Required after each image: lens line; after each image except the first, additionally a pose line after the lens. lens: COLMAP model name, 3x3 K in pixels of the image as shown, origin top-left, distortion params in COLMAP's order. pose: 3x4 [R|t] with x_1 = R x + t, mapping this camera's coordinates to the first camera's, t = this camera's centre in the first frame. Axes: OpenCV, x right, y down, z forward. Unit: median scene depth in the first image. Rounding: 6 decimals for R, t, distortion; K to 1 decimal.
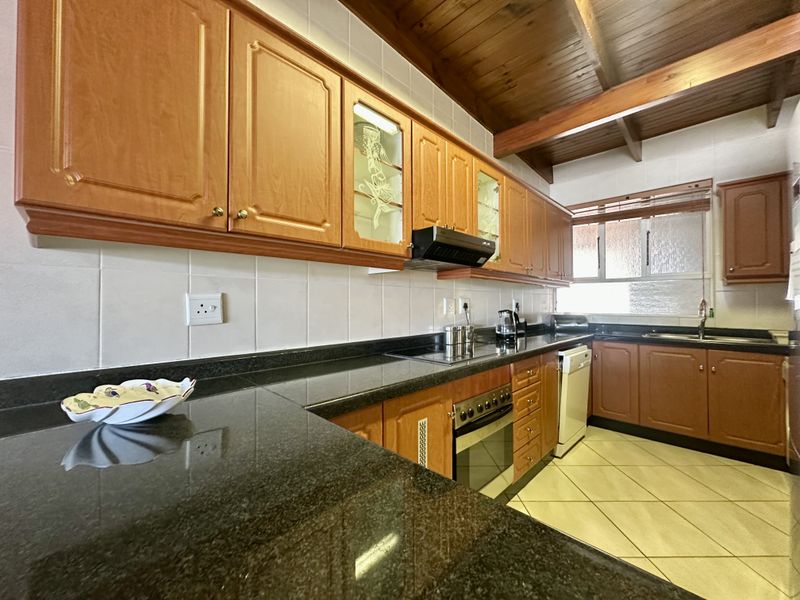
lens RADIAL K [[318.7, 0, 400.0], [0, 318.7, 300.0], [0, 0, 1]] dist [-0.001780, -0.000143]
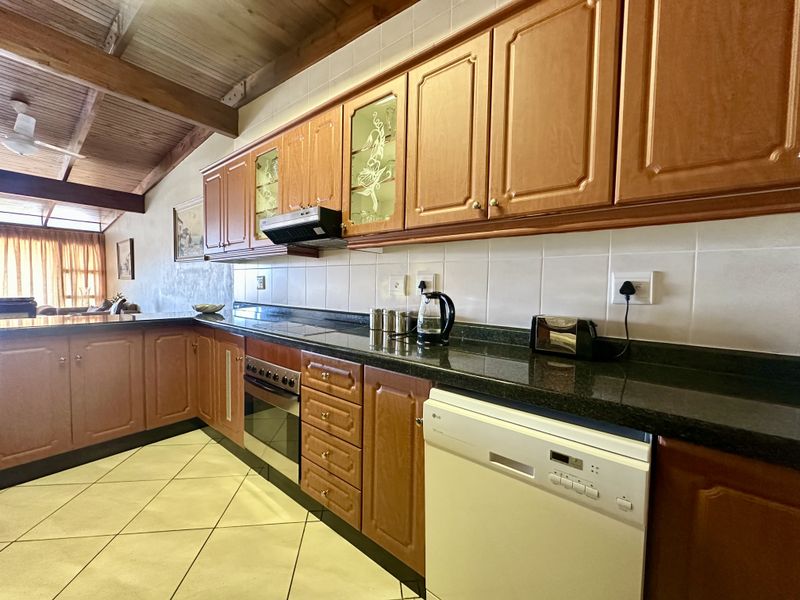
lens RADIAL K [[318.7, 0, 400.0], [0, 318.7, 300.0], [0, 0, 1]] dist [-0.001780, -0.000143]
pose [[0.169762, 0.059205, -0.983705, 0.897728], [0.004159, 0.998142, 0.060792, 0.004534], [0.985476, -0.014412, 0.169201, 0.794974]]
